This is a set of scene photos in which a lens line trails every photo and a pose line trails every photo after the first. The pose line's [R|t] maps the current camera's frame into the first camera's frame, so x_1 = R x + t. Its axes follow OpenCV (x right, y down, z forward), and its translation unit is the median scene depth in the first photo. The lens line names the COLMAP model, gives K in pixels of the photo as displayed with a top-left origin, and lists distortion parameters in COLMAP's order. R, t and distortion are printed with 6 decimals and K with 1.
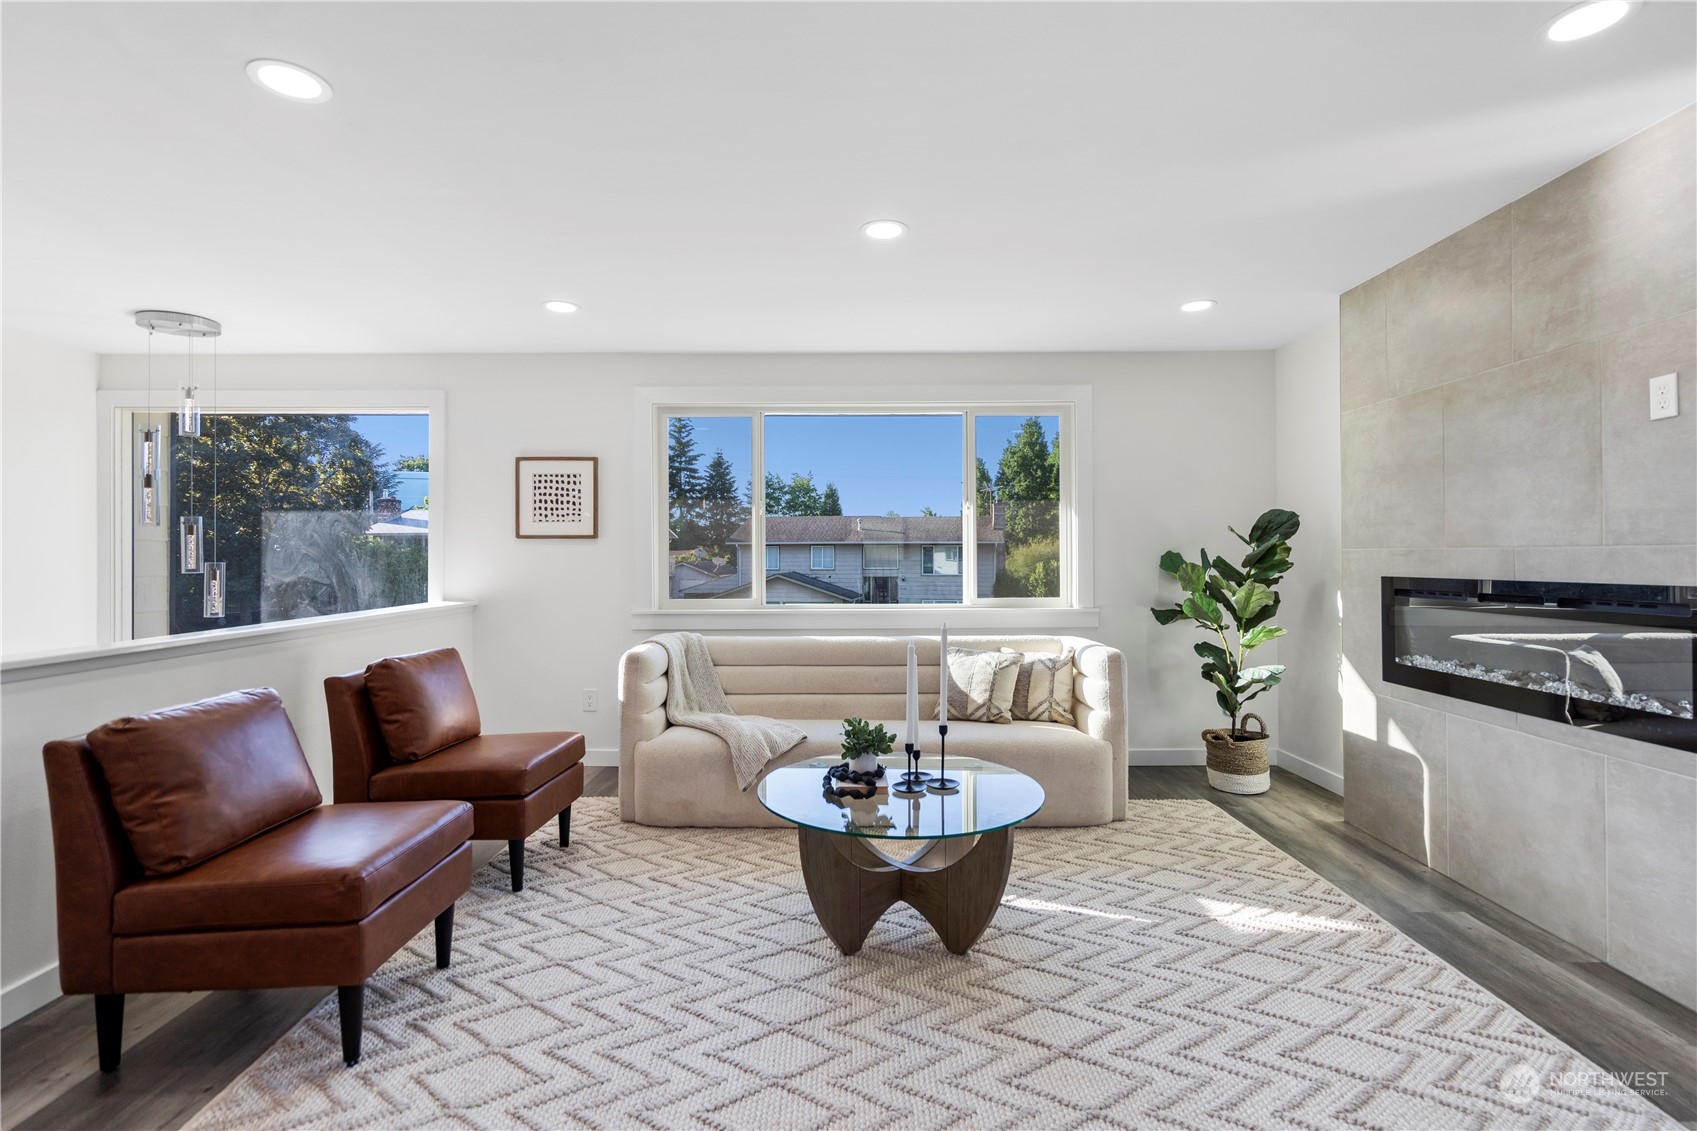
lens RADIAL K [[777.8, 0, 850.7], [0, 777.8, 558.2], [0, 0, 1]] dist [-0.000887, 0.000324]
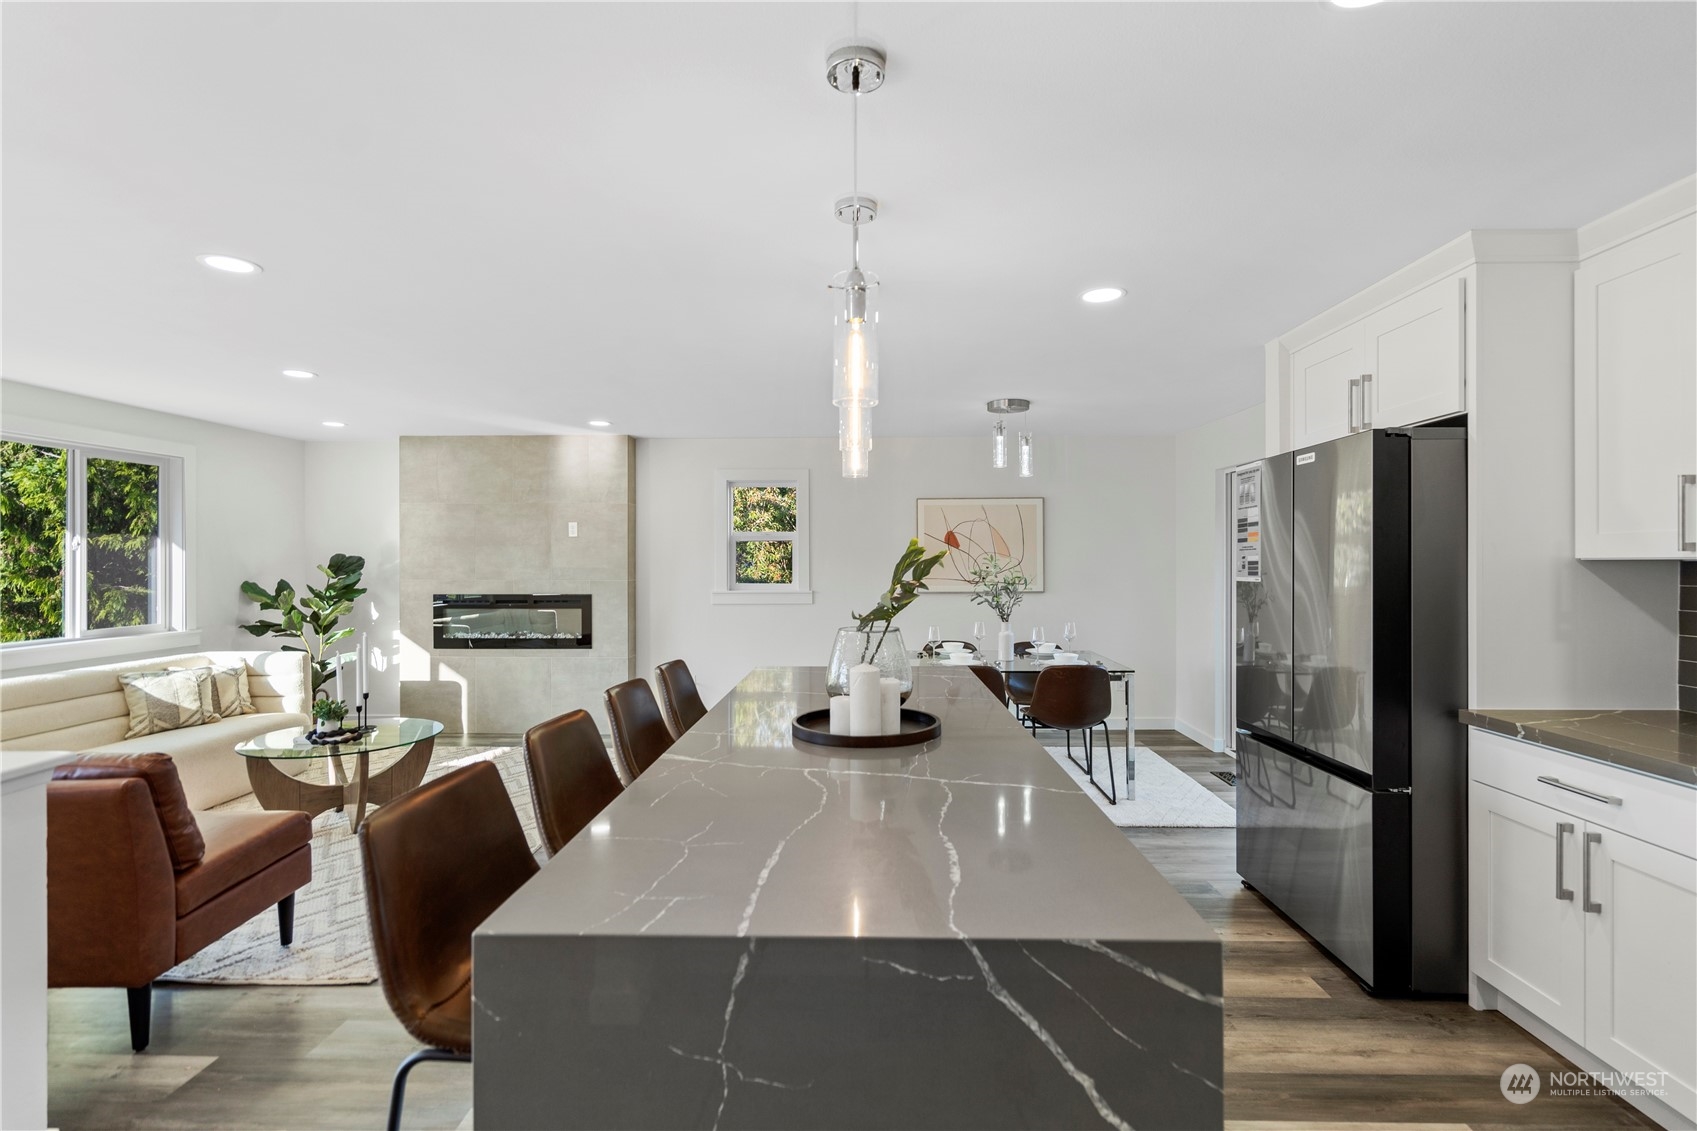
lens RADIAL K [[777.8, 0, 850.7], [0, 777.8, 558.2], [0, 0, 1]] dist [-0.000887, 0.000324]
pose [[0.021522, 0.005633, 0.999753, -1.271917], [0.002826, 0.999980, -0.005695, -0.054080], [-0.999764, 0.002948, 0.021505, -0.074893]]
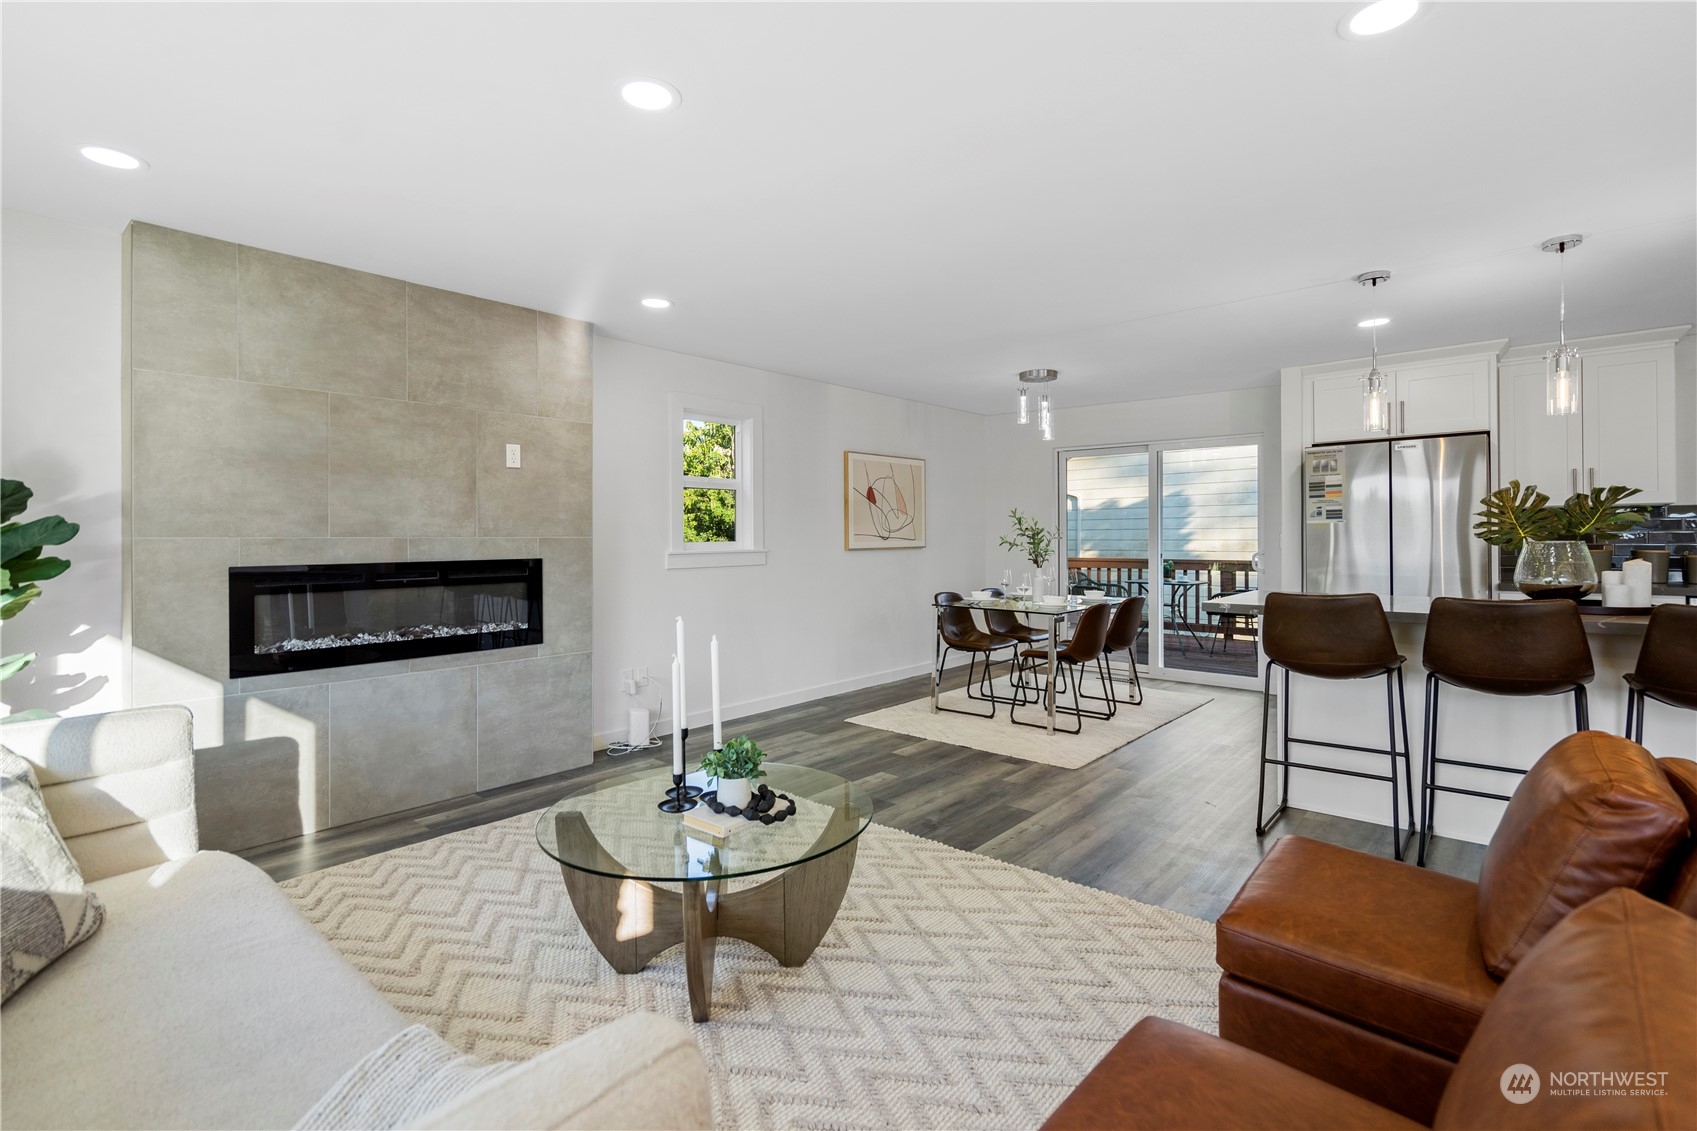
lens RADIAL K [[788.6, 0, 851.1], [0, 788.6, 535.5], [0, 0, 1]] dist [0.001960, 0.000055]
pose [[-0.760289, 0.007326, 0.649544, -0.523510], [0.008514, 0.999963, -0.001312, -0.007455], [-0.649530, 0.004533, -0.760323, 1.295120]]
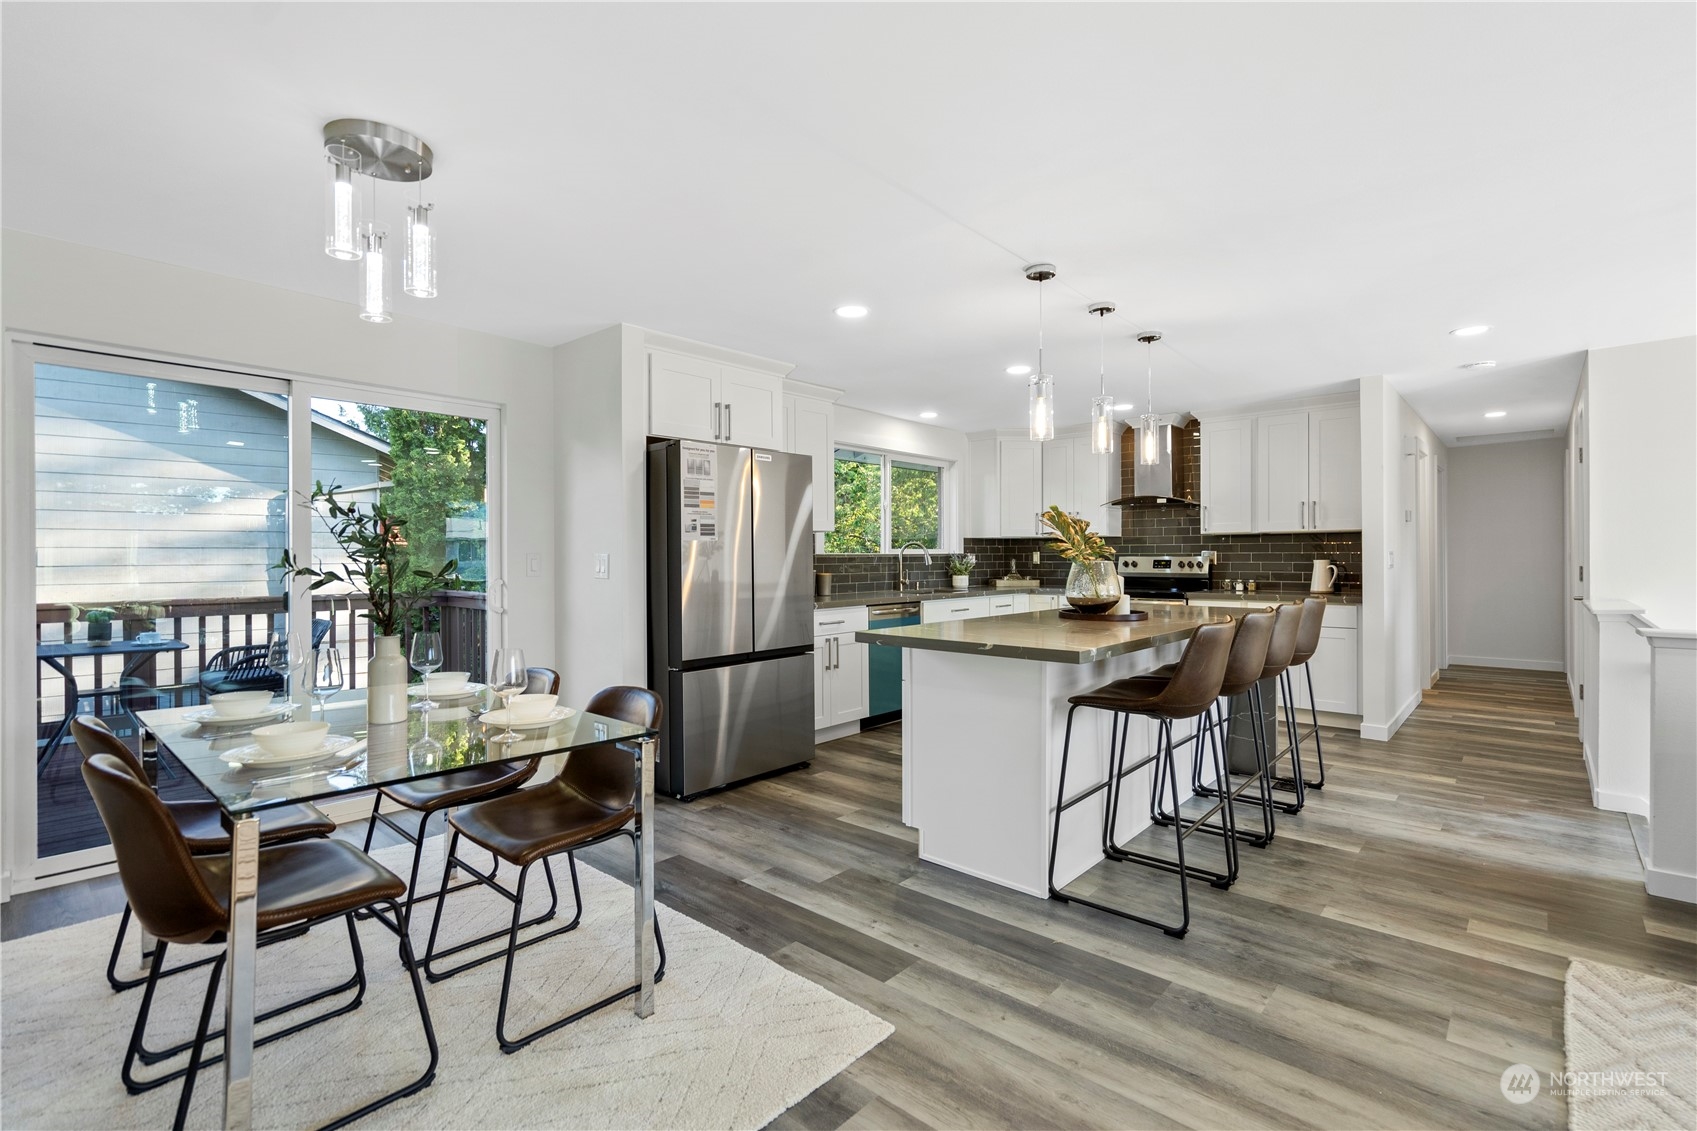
lens RADIAL K [[777.8, 0, 850.7], [0, 777.8, 558.2], [0, 0, 1]] dist [-0.000887, 0.000324]
pose [[-0.666471, 0.008293, -0.745485, 0.567170], [0.005518, 0.999966, 0.006191, -0.004926], [0.745511, 0.000012, -0.666494, 0.430798]]
